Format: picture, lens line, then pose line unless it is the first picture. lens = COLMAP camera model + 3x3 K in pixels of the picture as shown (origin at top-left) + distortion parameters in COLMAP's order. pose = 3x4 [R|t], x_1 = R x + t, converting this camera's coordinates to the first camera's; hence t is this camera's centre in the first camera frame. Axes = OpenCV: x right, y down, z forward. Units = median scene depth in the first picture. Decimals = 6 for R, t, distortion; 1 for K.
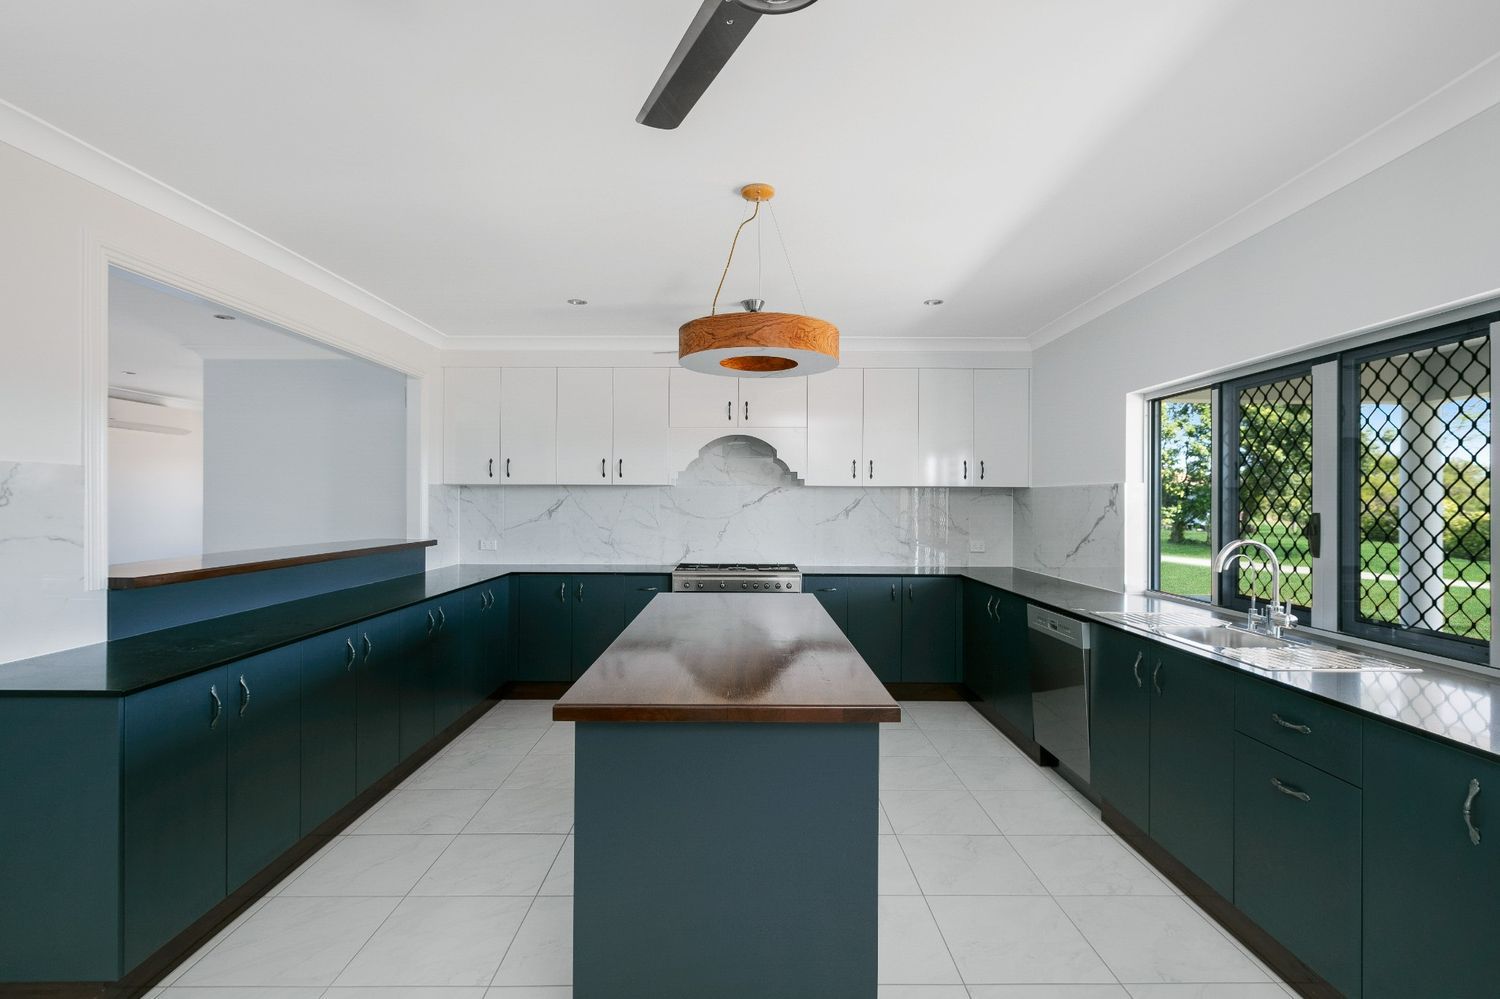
lens RADIAL K [[716.3, 0, 749.4], [0, 716.3, 488.2], [0, 0, 1]] dist [0.004440, 0.000456]
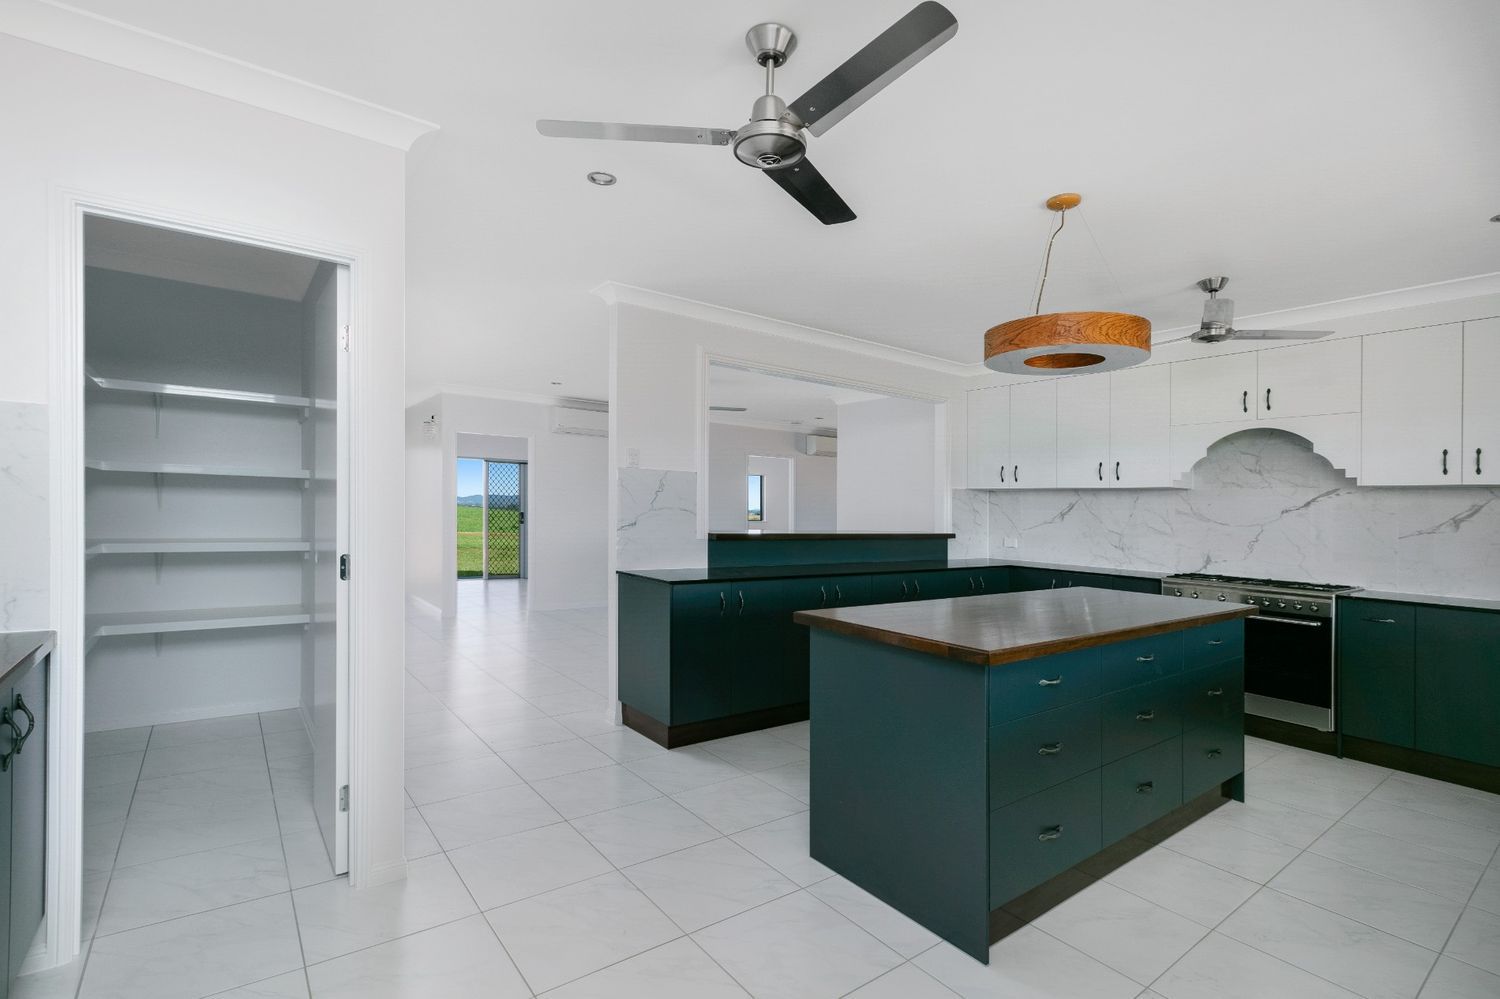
lens RADIAL K [[716.3, 0, 758.0], [0, 716.3, 495.6], [0, 0, 1]] dist [0.004440, 0.000456]
pose [[0.597763, -0.002833, -0.801668, 0.319995], [-0.010261, 0.999885, -0.011184, 0.022747], [0.801607, 0.014911, 0.597665, 0.001044]]
